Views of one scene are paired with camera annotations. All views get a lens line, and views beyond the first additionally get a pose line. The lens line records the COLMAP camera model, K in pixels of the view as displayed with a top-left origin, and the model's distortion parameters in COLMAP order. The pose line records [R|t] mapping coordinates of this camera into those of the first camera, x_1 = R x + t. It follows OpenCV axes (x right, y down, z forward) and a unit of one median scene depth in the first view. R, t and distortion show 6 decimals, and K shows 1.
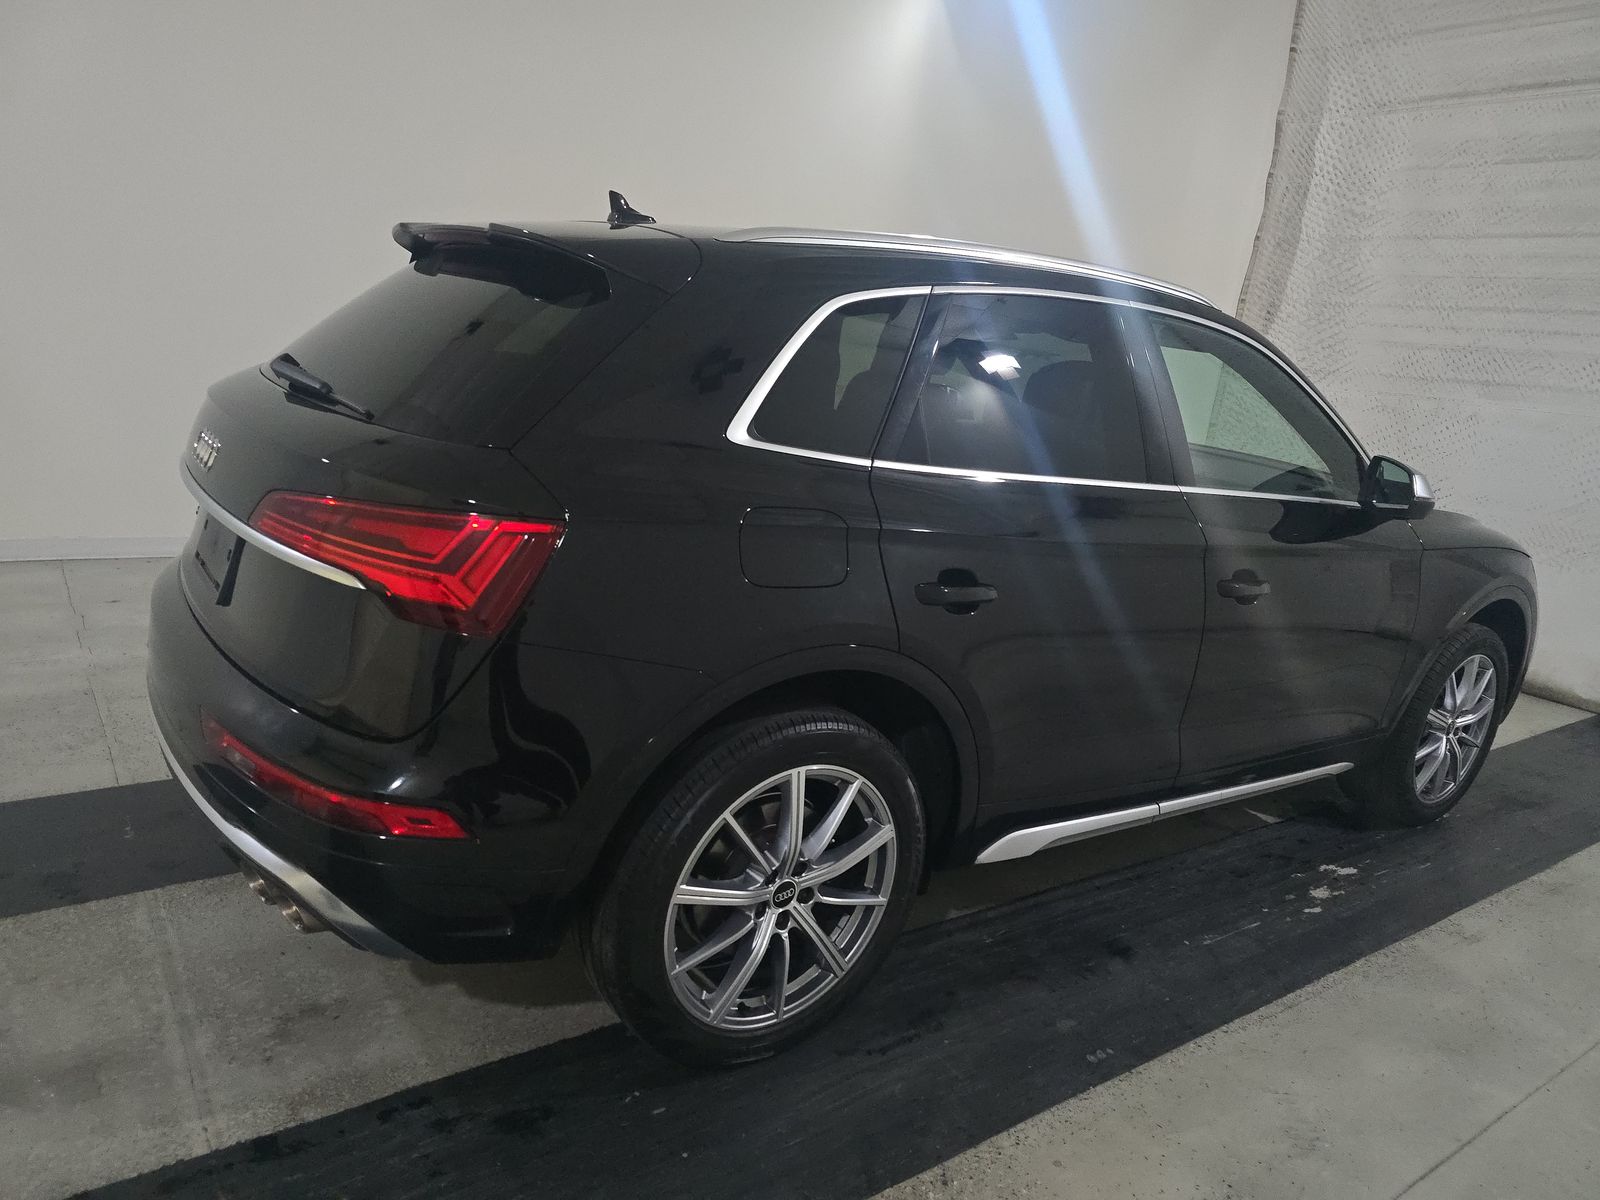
lens RADIAL K [[1066.0, 0, 811.8], [0, 1066.0, 588.5], [0, 0, 1]] dist [0.027079, -0.022316]
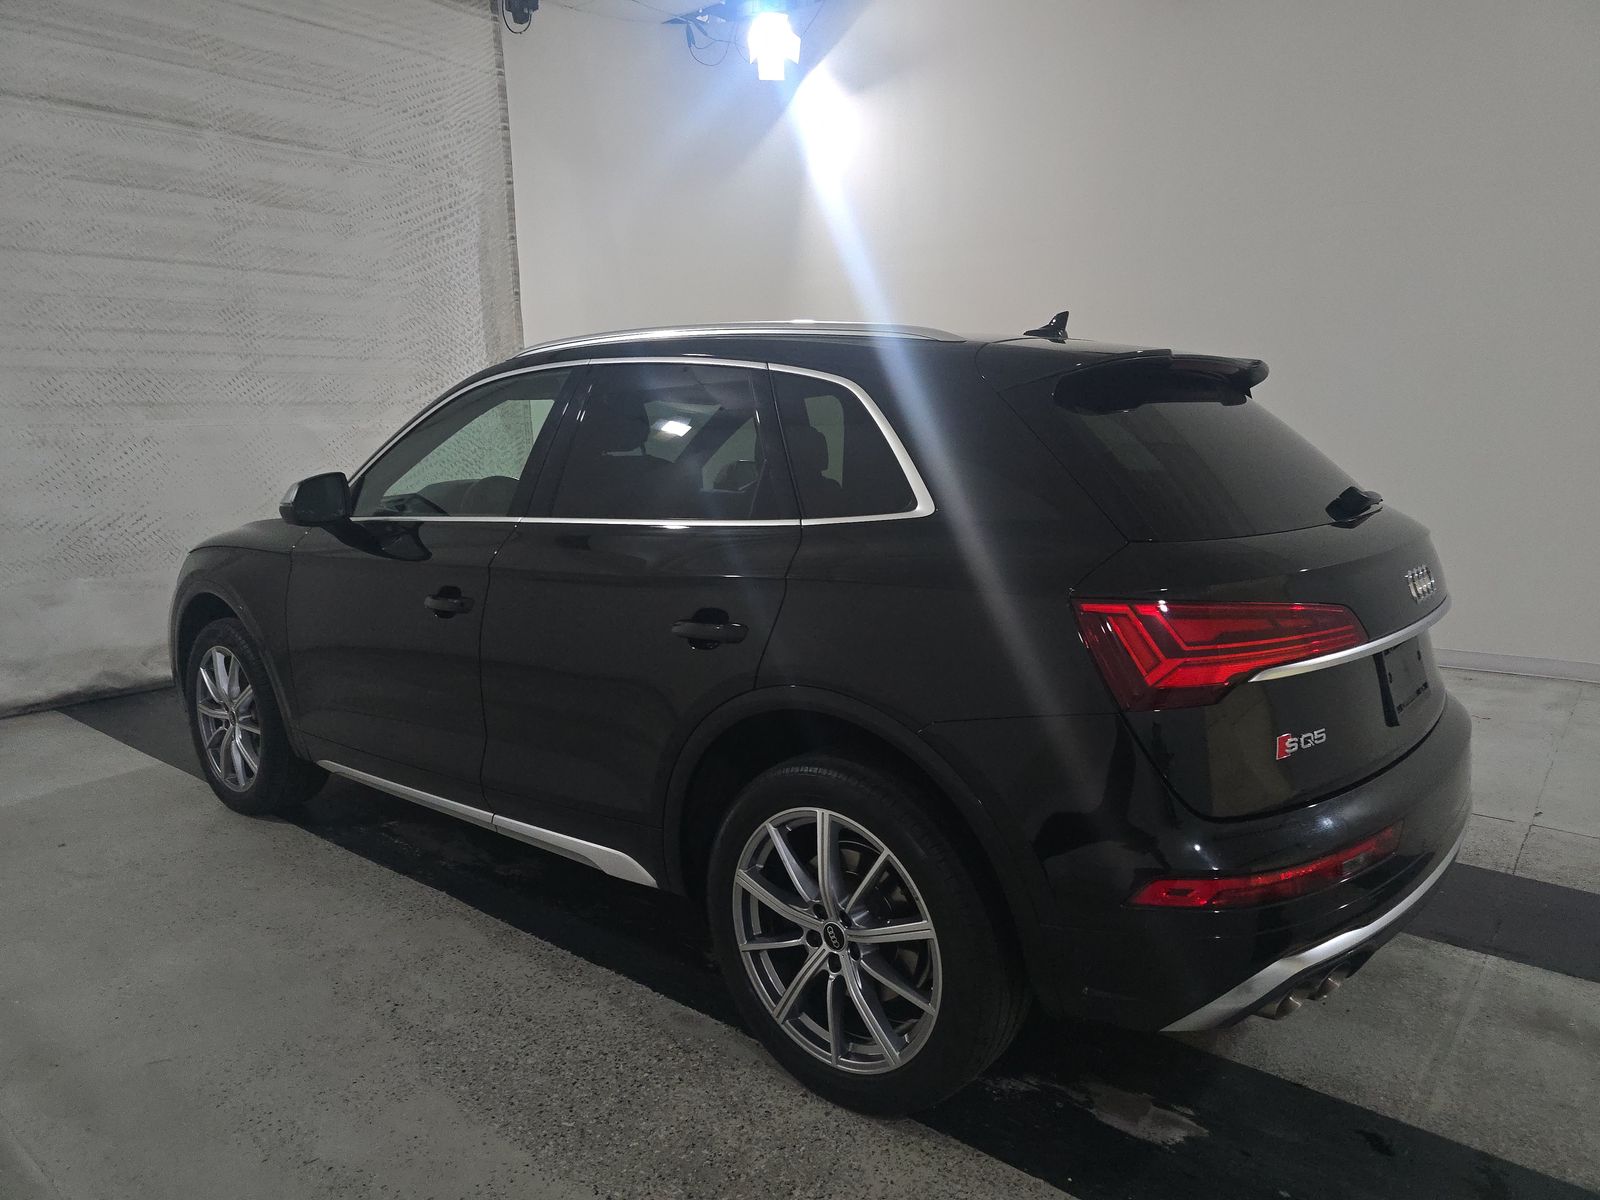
lens RADIAL K [[1066.0, 0, 806.3], [0, 1066.0, 597.3], [0, 0, 1]] dist [0.027079, -0.022316]
pose [[-0.236950, -0.256560, 0.937033, -0.529021], [0.209560, 0.928298, 0.307160, -0.210972], [-0.948651, 0.269146, -0.166196, 0.655979]]
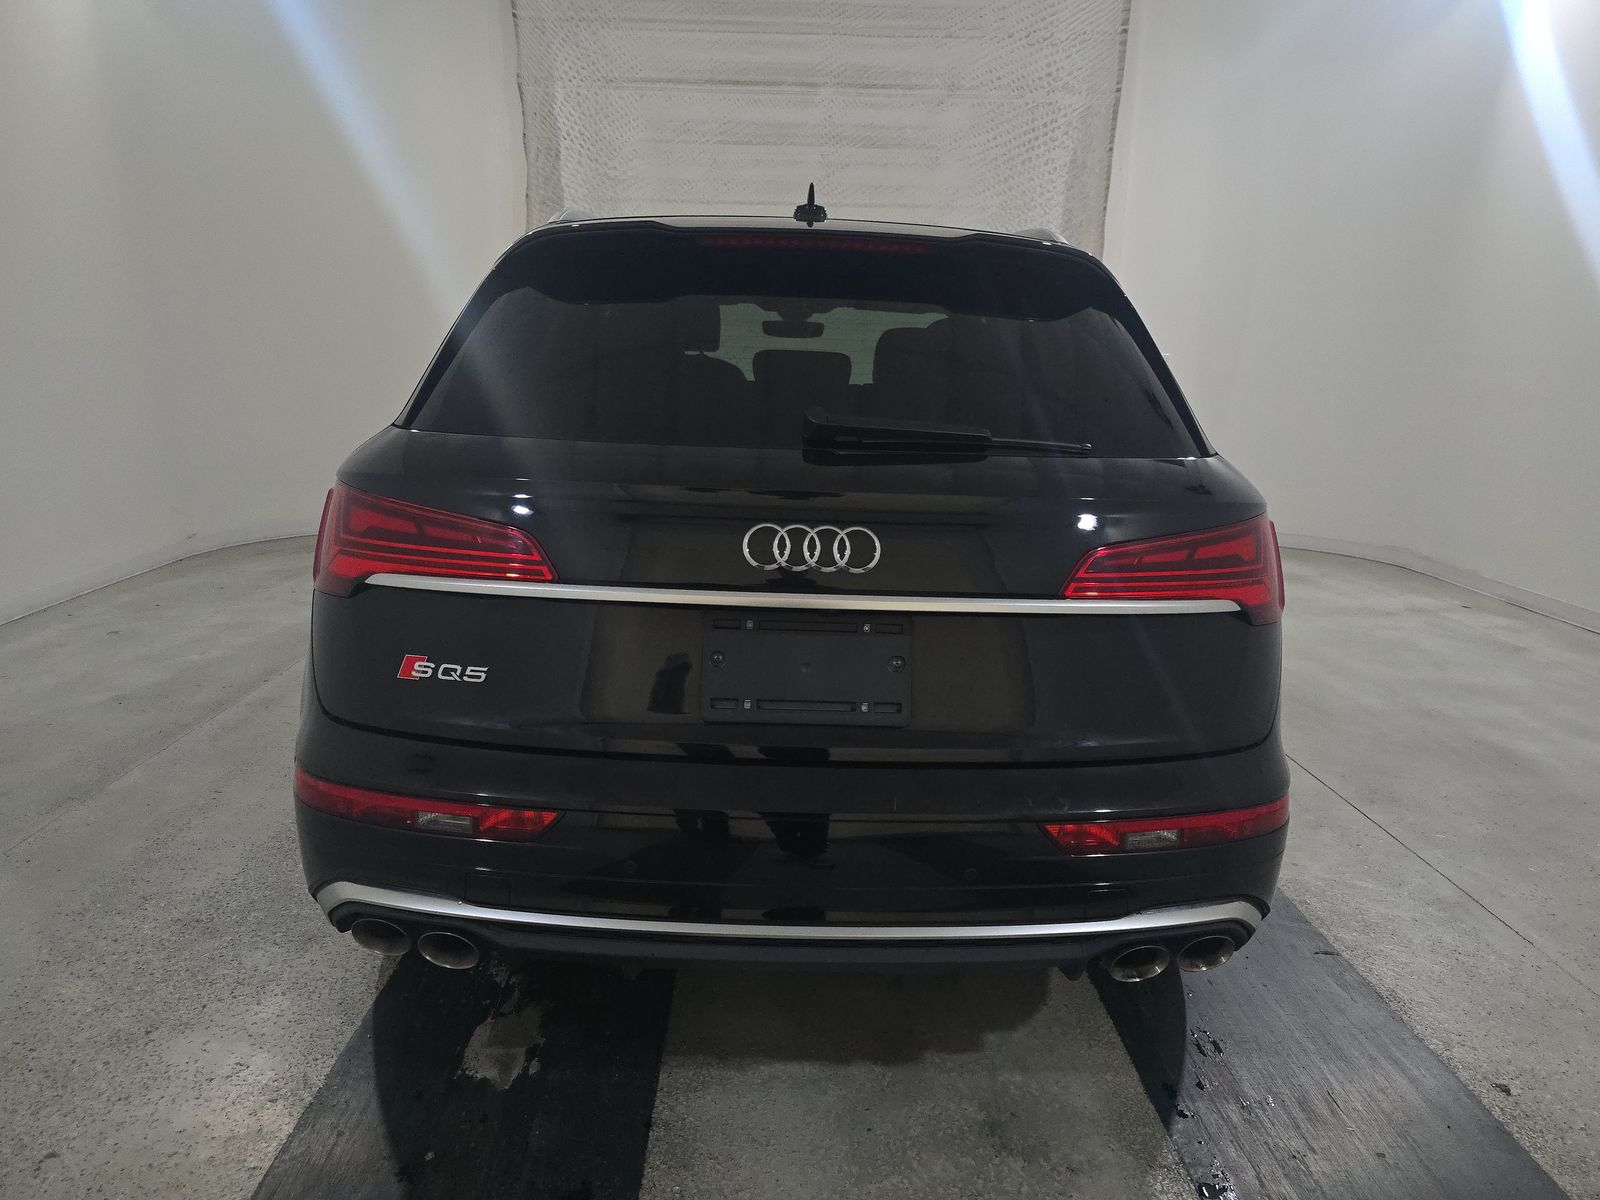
lens RADIAL K [[1066.0, 0, 796.5], [0, 1066.0, 601.0], [0, 0, 1]] dist [0.027079, -0.022316]
pose [[0.574524, -0.272038, 0.771957, -0.428170], [0.222178, 0.959572, 0.172799, -0.081705], [-0.787756, 0.072234, 0.611737, 0.210729]]
